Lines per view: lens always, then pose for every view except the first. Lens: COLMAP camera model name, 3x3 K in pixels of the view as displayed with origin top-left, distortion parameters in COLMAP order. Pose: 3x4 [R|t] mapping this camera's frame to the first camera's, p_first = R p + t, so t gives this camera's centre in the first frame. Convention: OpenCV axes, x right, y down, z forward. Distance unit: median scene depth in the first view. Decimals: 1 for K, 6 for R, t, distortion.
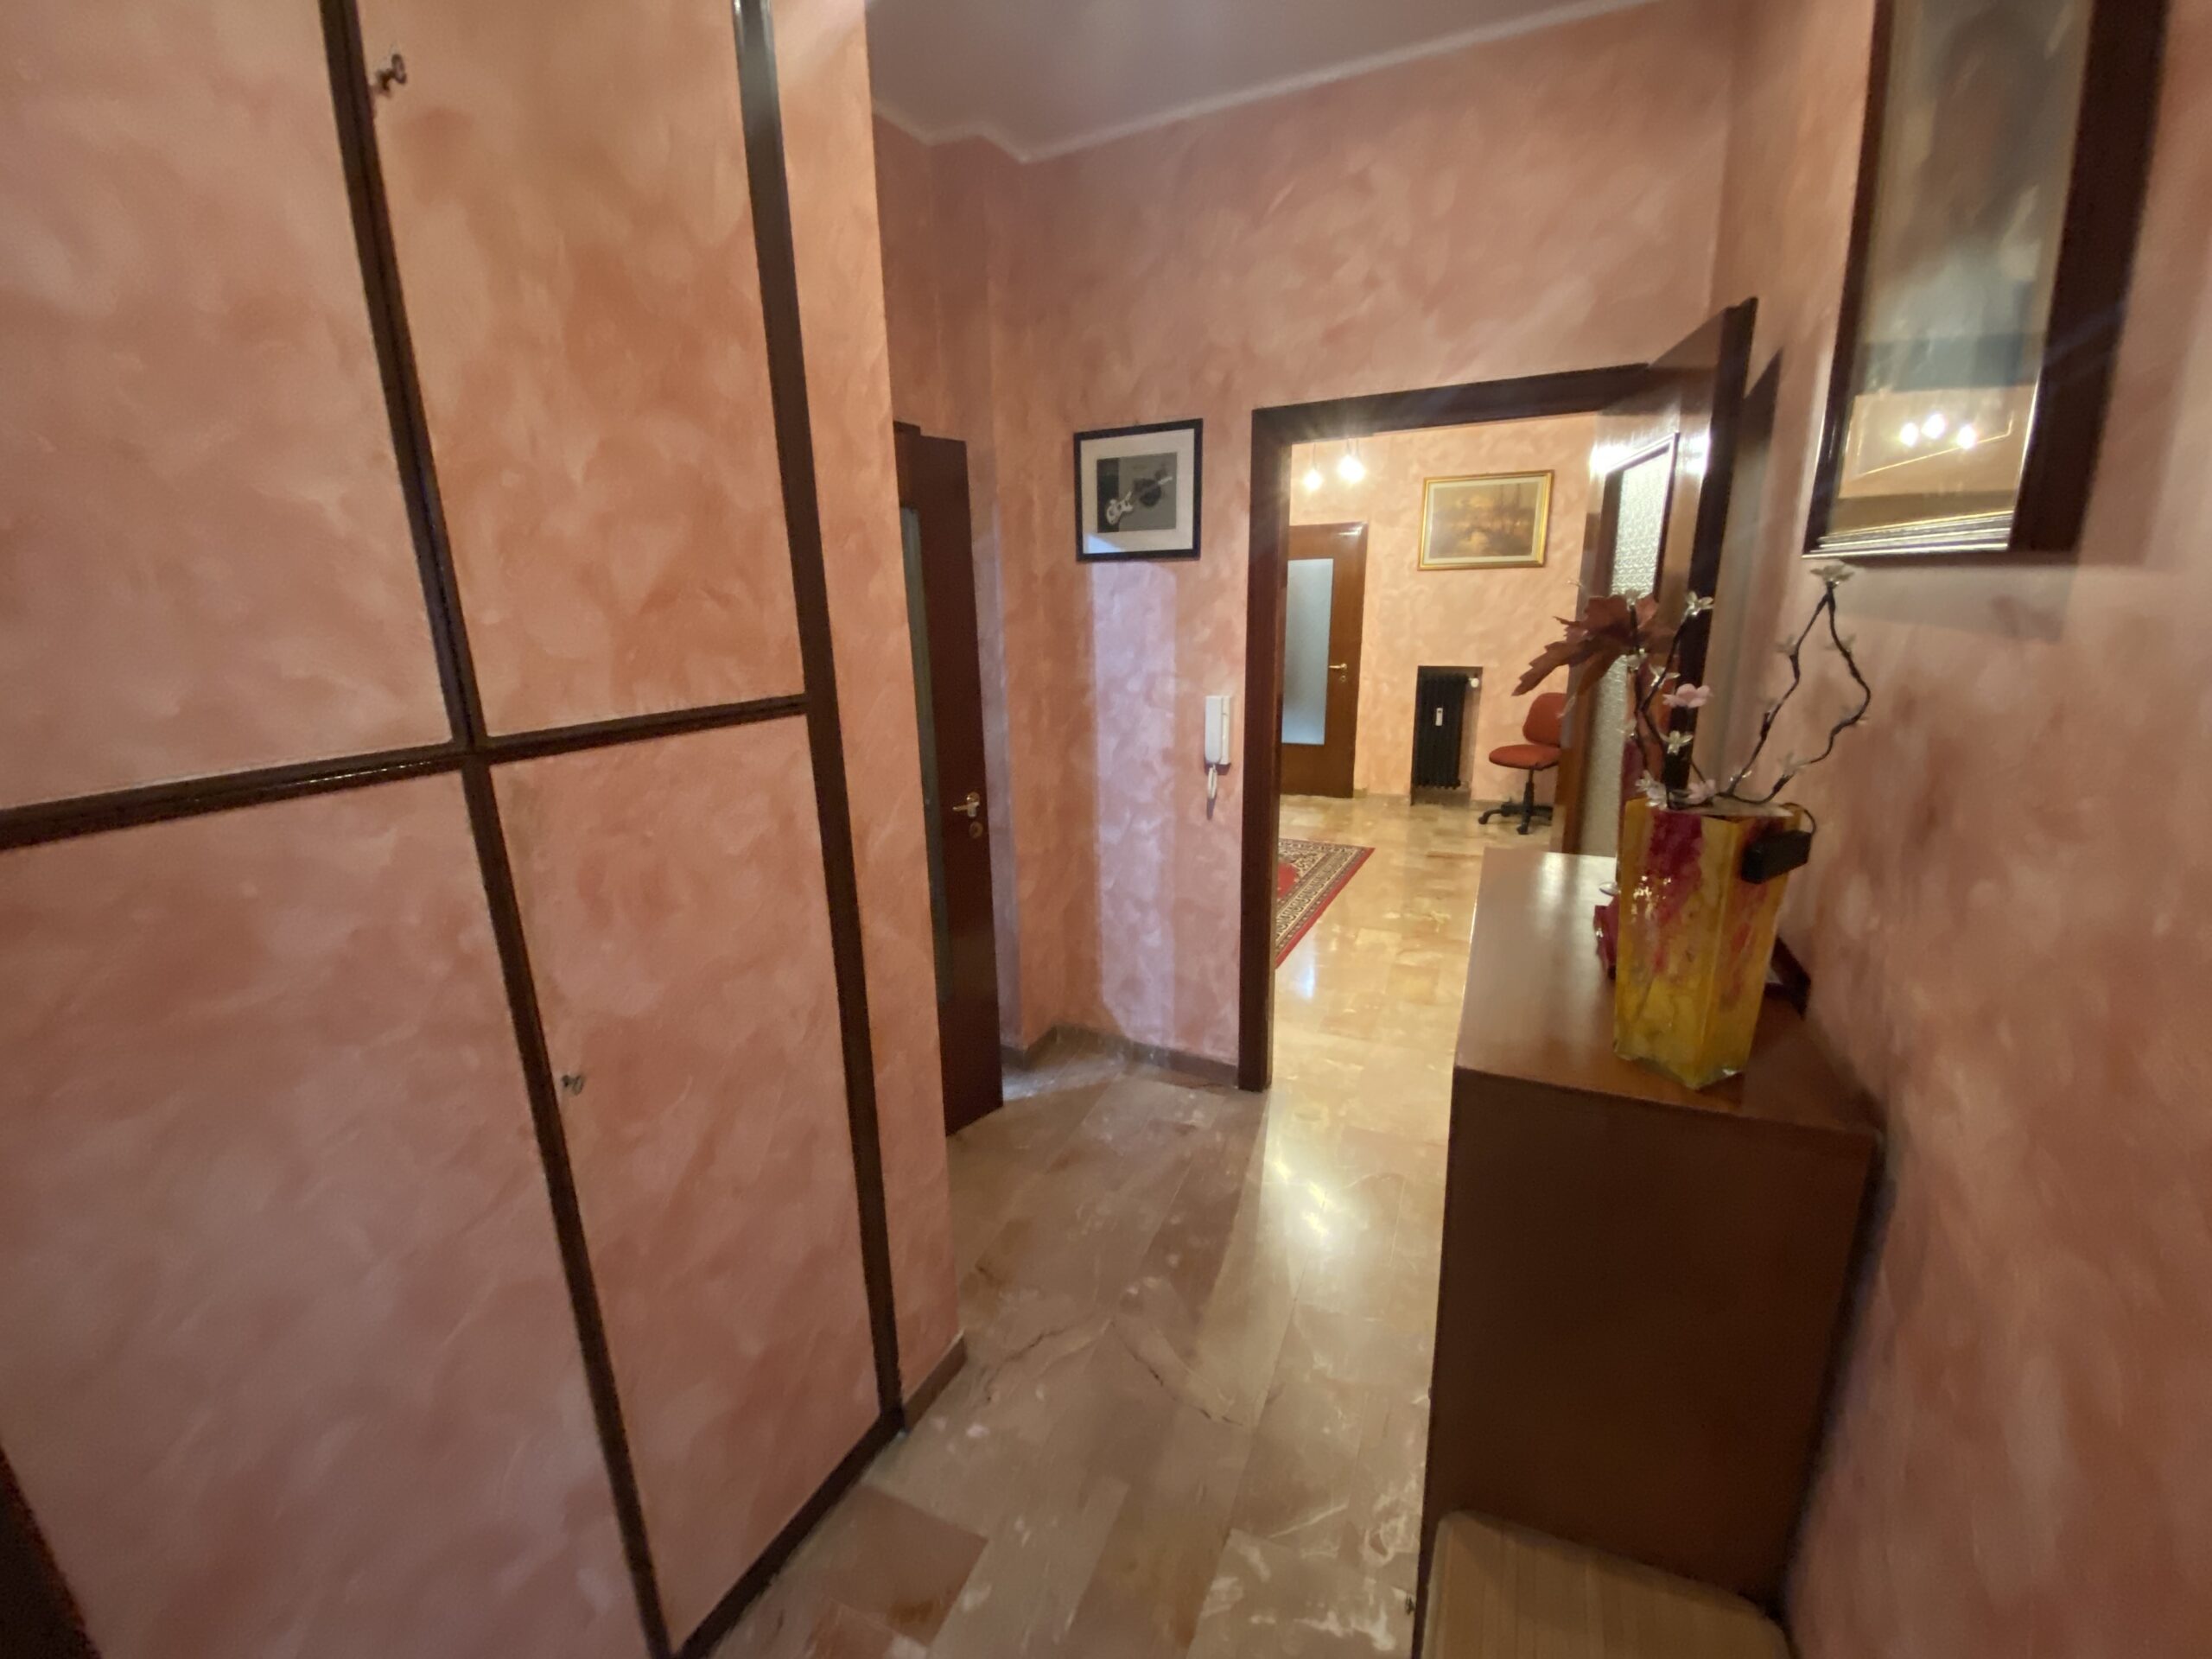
lens RADIAL K [[902.3, 0, 1080.3], [0, 902.3, 830.1], [0, 0, 1]] dist [0.010783, -0.016215]
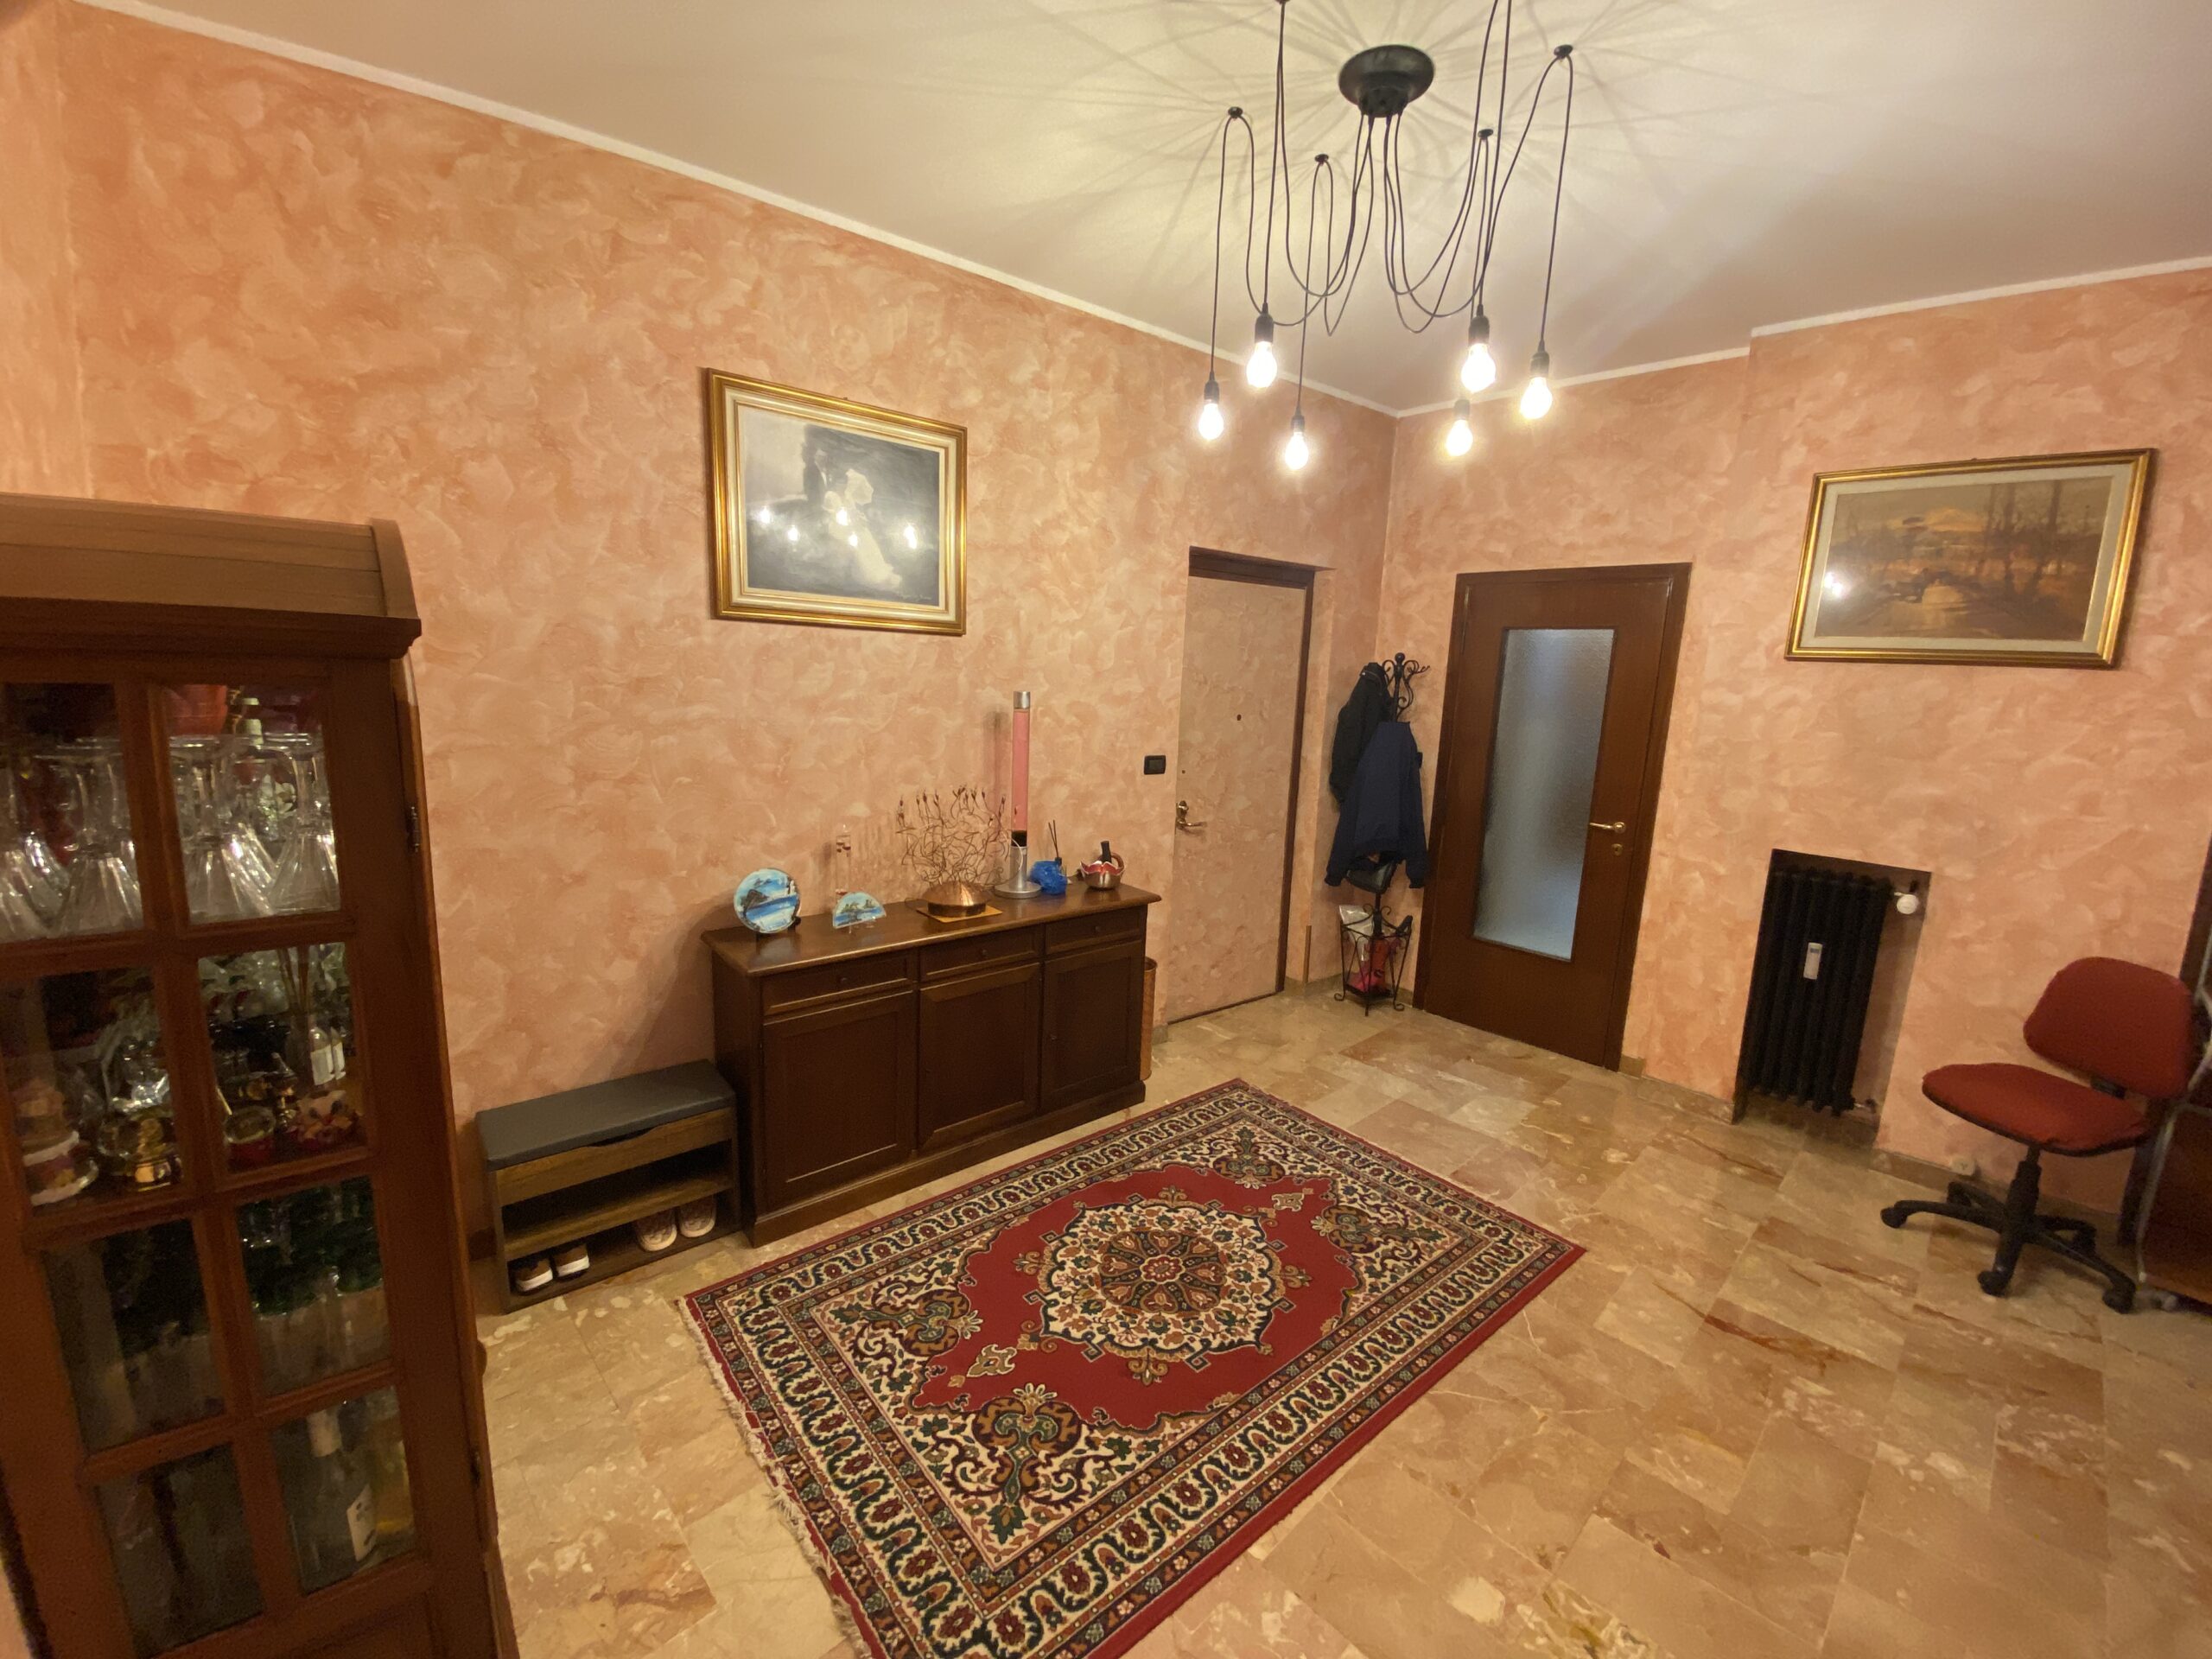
lens RADIAL K [[902.3, 0, 1110.7], [0, 902.3, 822.7], [0, 0, 1]] dist [0.010783, -0.016215]
pose [[0.929008, 0.120662, -0.349836, 0.215499], [-0.148698, 0.987390, -0.054314, -0.119405], [0.338870, 0.102478, 0.935235, 0.429636]]
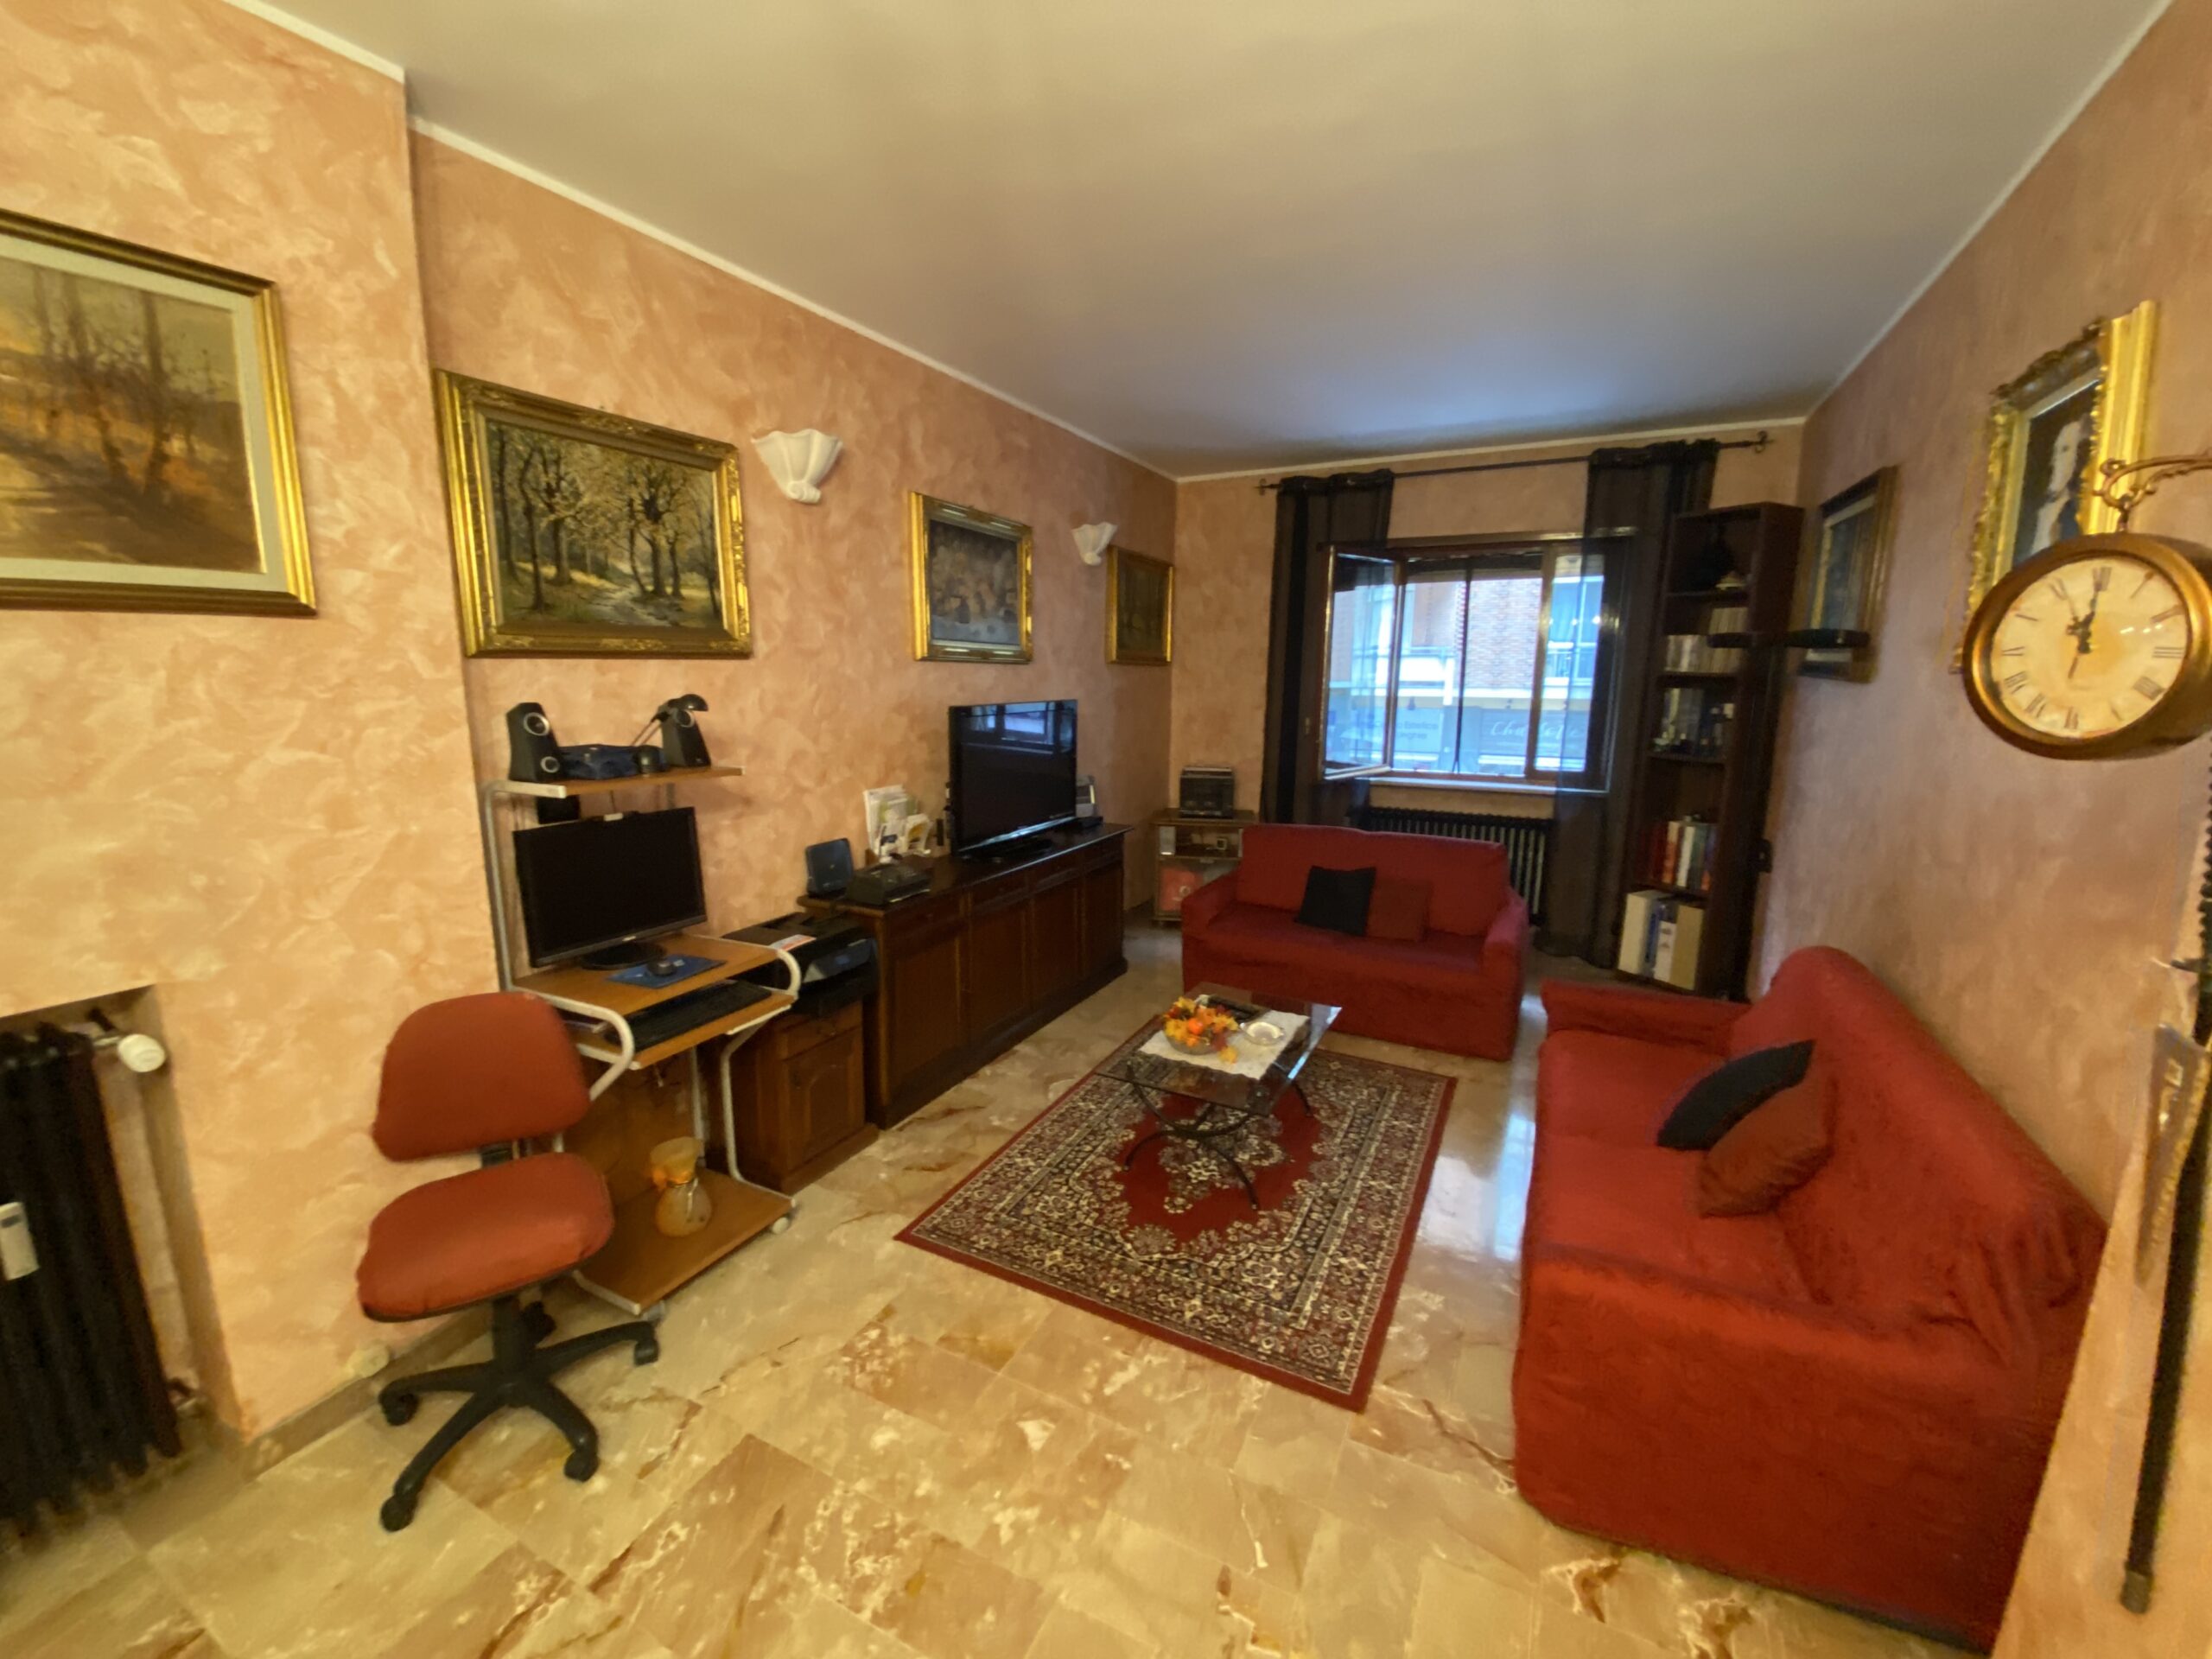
lens RADIAL K [[902.3, 0, 1082.0], [0, 902.3, 825.5], [0, 0, 1]] dist [0.010783, -0.016215]
pose [[0.055108, -0.147367, 0.987545, 0.215547], [0.246622, 0.960413, 0.129556, -0.193056], [-0.967544, 0.236411, 0.089271, 0.714284]]
